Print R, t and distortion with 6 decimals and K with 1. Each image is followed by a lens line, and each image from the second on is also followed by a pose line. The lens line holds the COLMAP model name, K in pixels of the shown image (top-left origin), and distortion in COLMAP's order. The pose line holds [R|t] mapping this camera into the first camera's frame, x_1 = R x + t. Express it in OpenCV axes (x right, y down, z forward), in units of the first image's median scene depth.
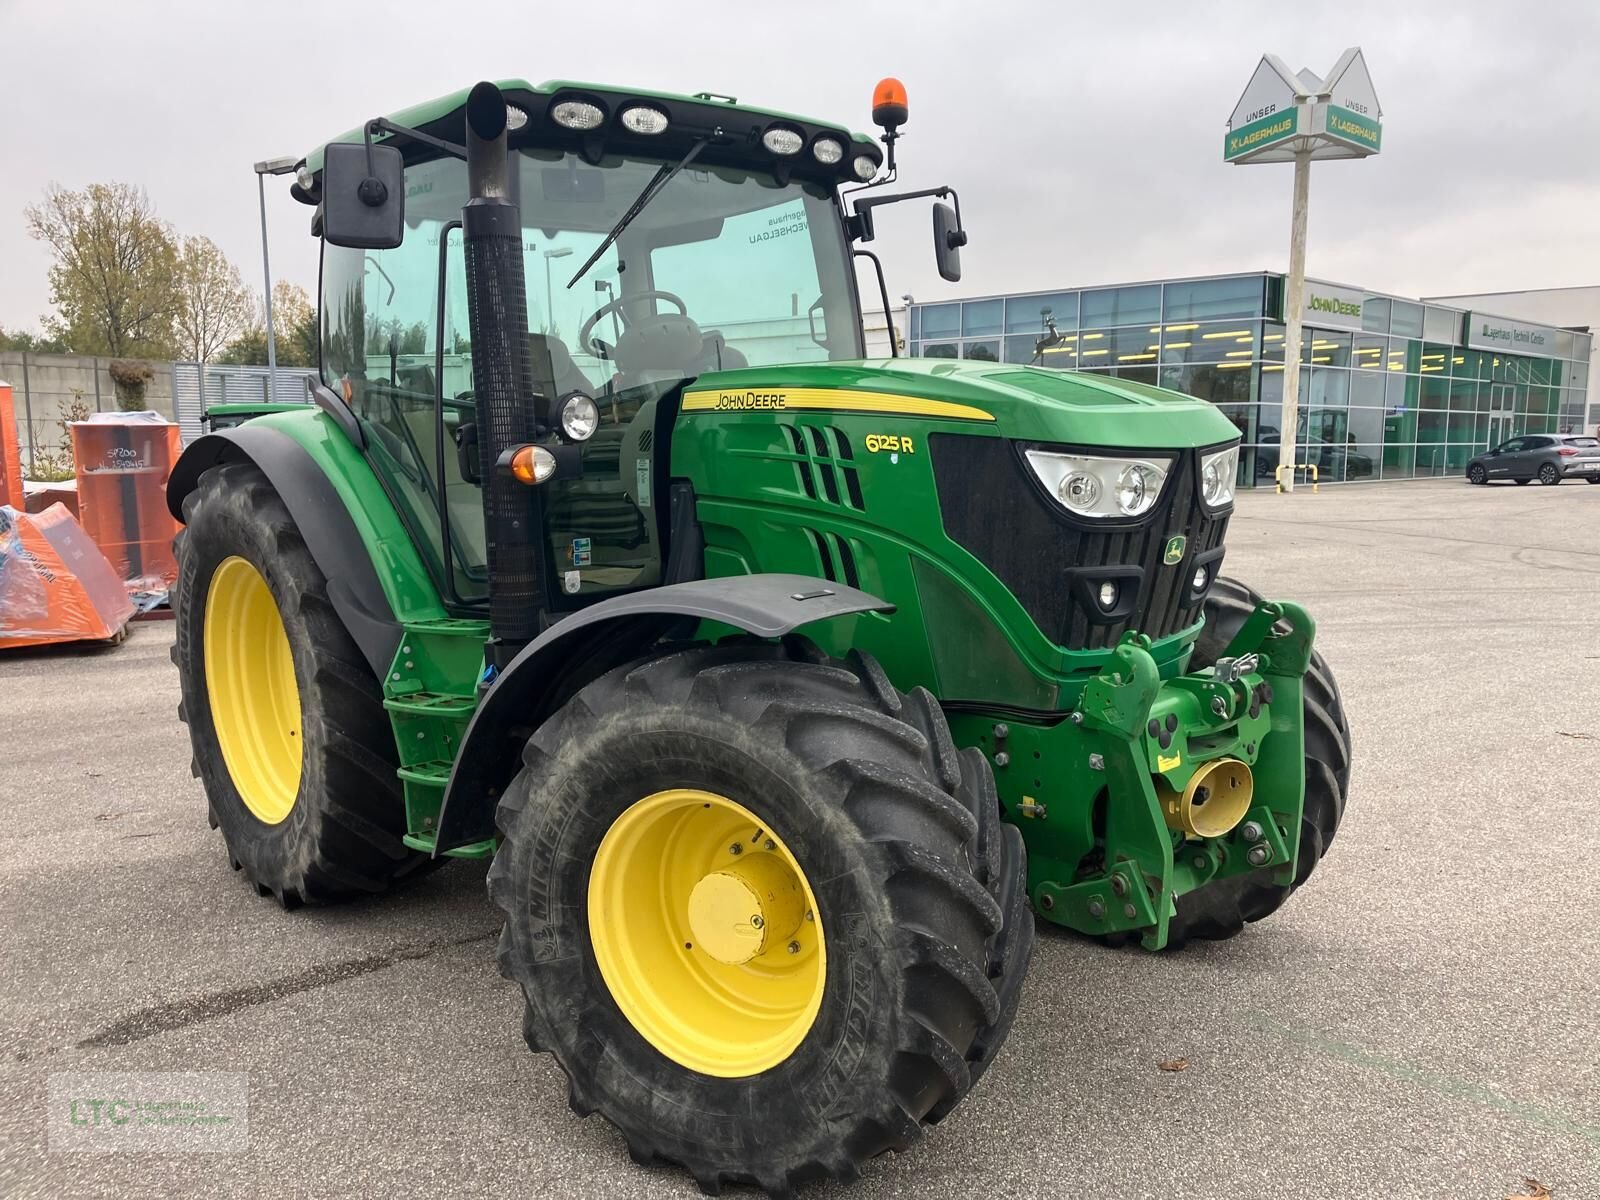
lens RADIAL K [[1327.2, 0, 820.8], [0, 1327.2, 599.9], [0, 0, 1]] dist [0.094757, -0.139587]
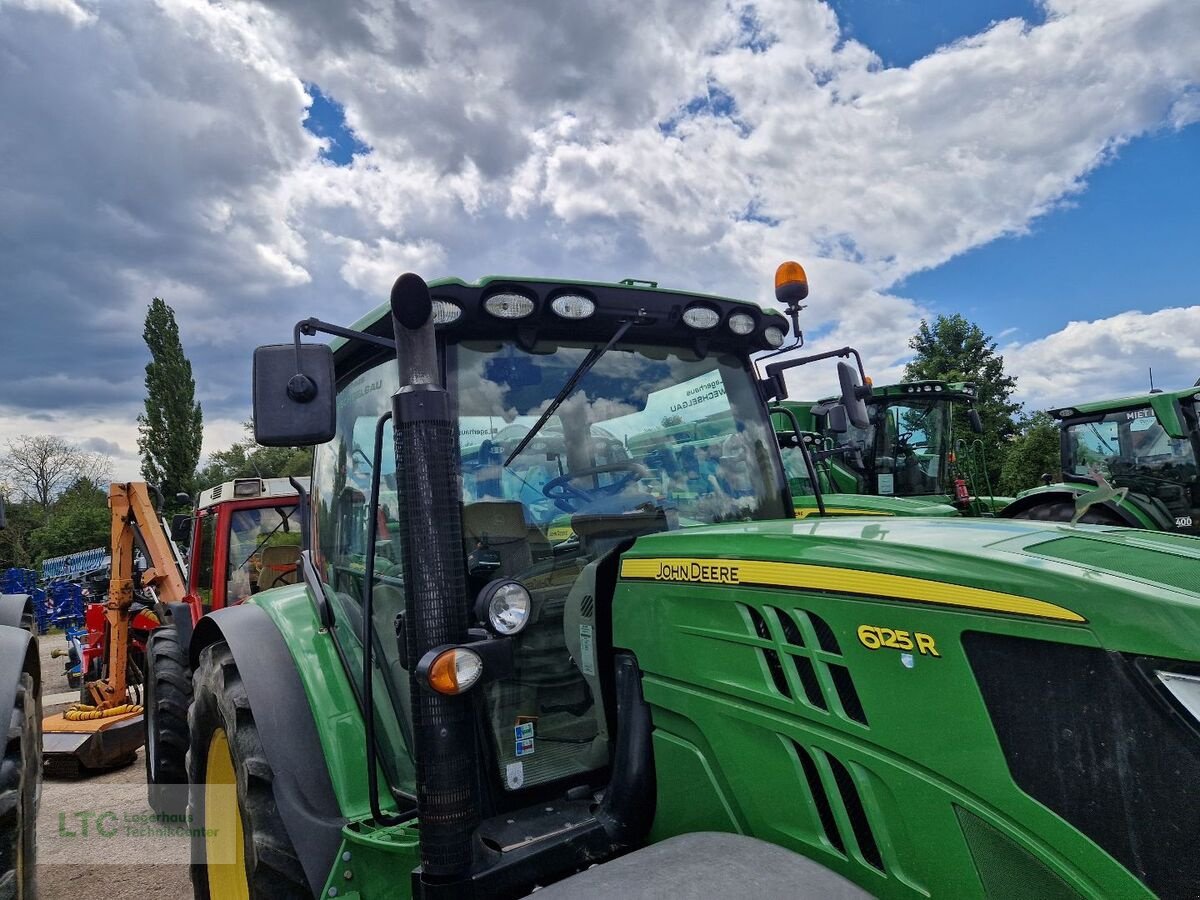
lens RADIAL K [[797.5, 0, 592.5], [0, 797.5, 427.2], [0, 0, 1]] dist [0.101198, -0.066786]
pose [[0.988170, -0.079991, -0.130846, -0.043717], [0.045011, 0.966896, -0.251169, -0.112264], [0.146606, 0.242308, 0.959059, 0.445707]]
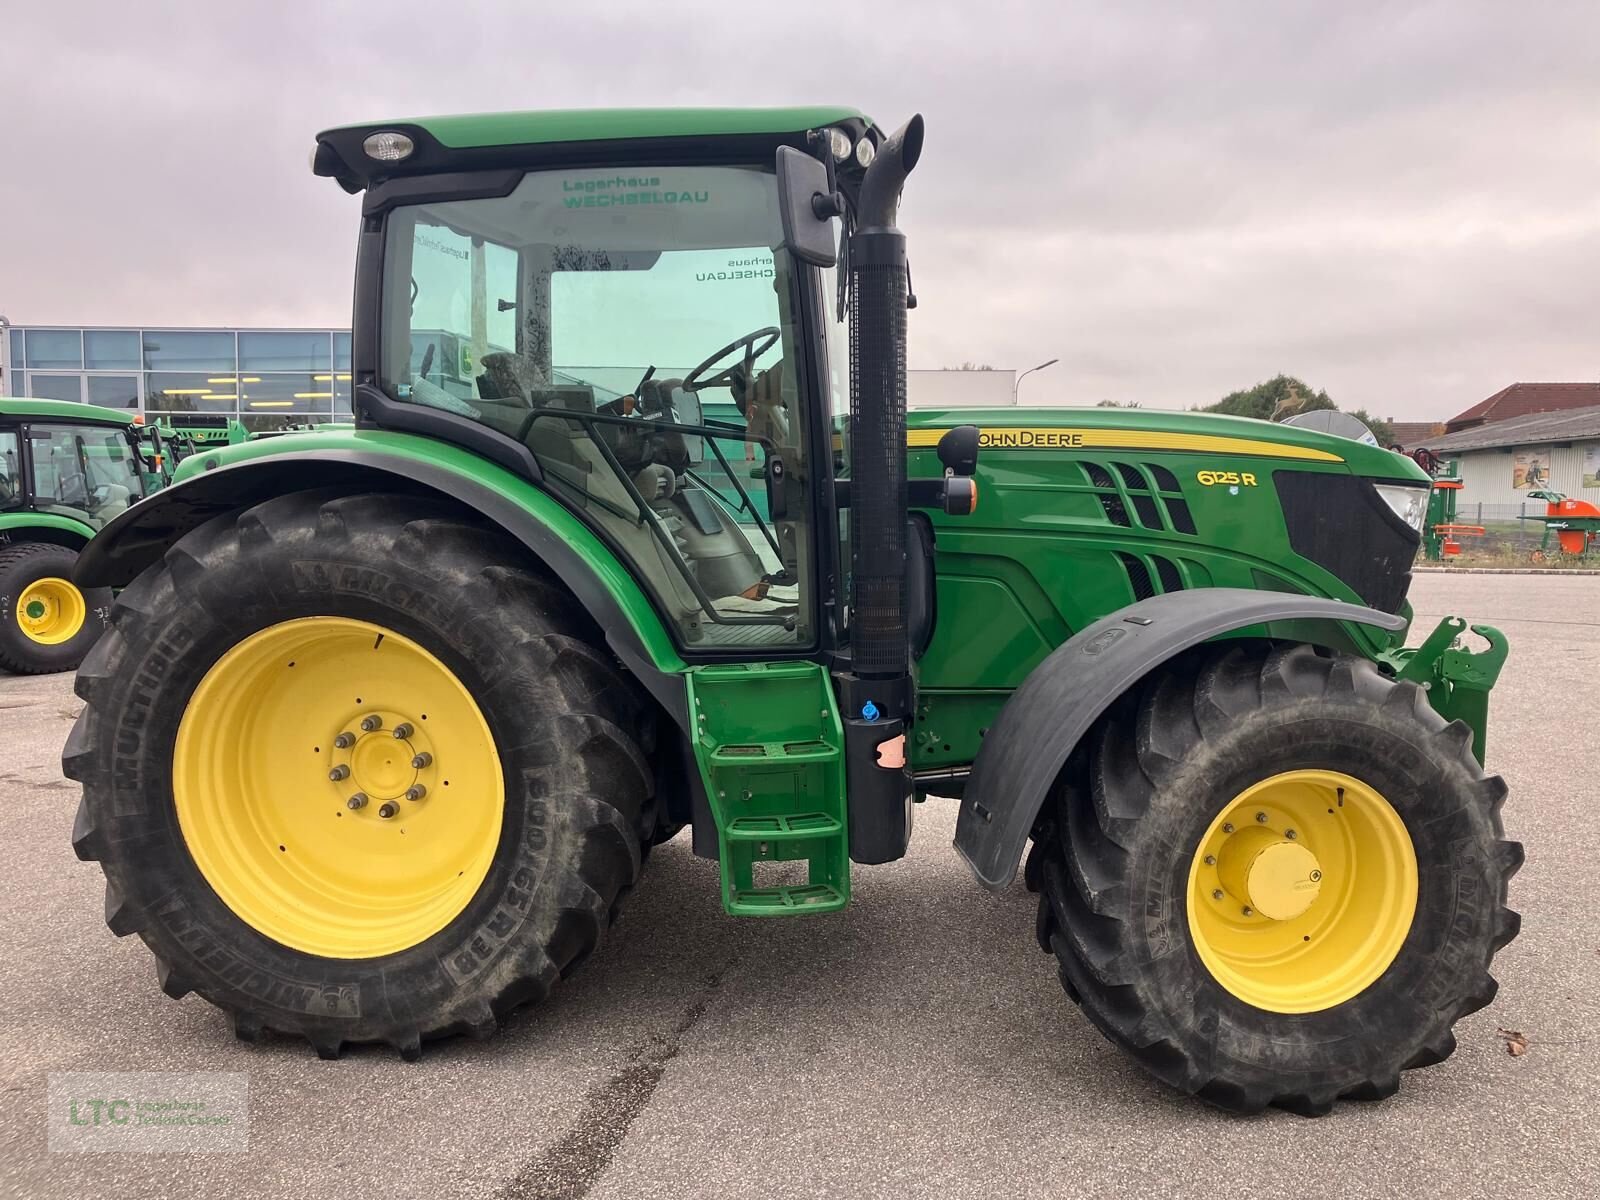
lens RADIAL K [[1321.6, 0, 823.1], [0, 1321.6, 589.2], [0, 0, 1]] dist [0.025847, -0.003821]
pose [[0.755545, -0.037920, 0.653999, -0.904597], [0.068620, 0.997412, -0.021442, -0.014832], [-0.651493, 0.061078, 0.756192, 0.296388]]
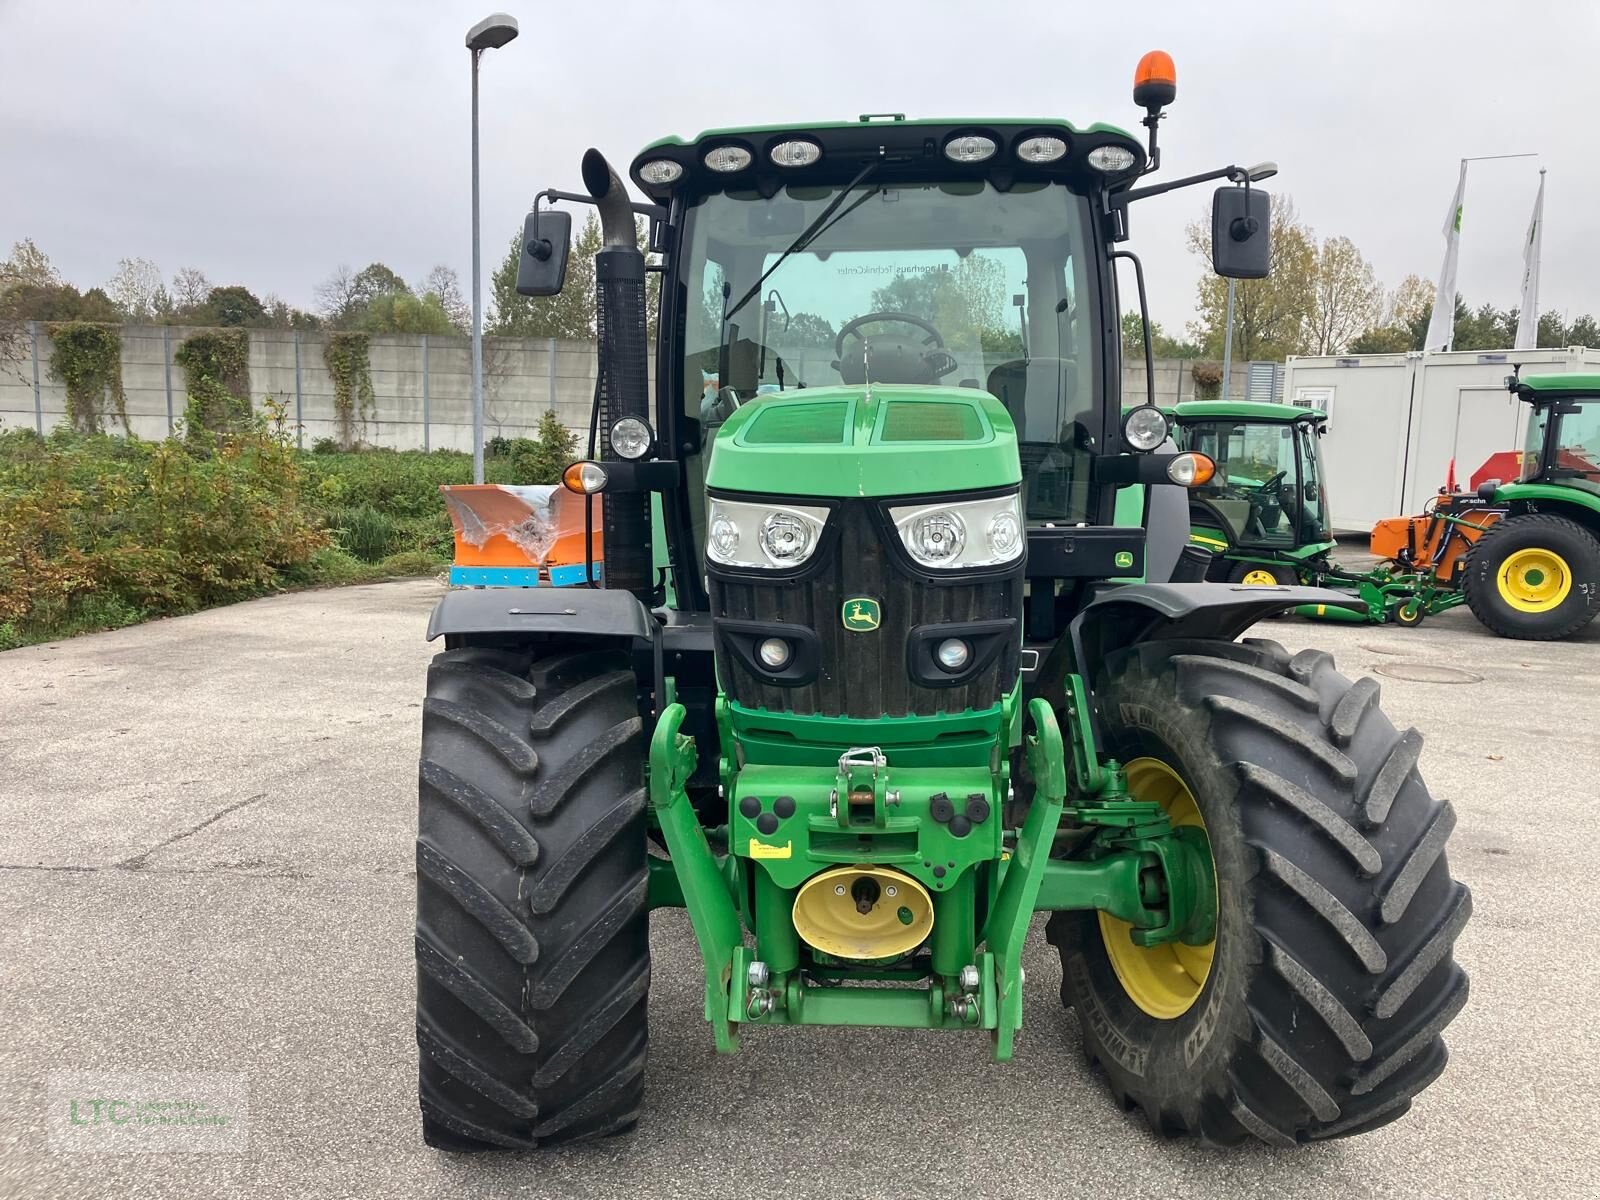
lens RADIAL K [[1327.2, 0, 820.8], [0, 1327.2, 599.9], [0, 0, 1]] dist [0.094757, -0.139587]
pose [[0.691926, 0.113972, -0.712915, 0.705334], [-0.111662, 0.992473, 0.050289, -0.071361], [0.713281, 0.044810, 0.699445, 0.319226]]
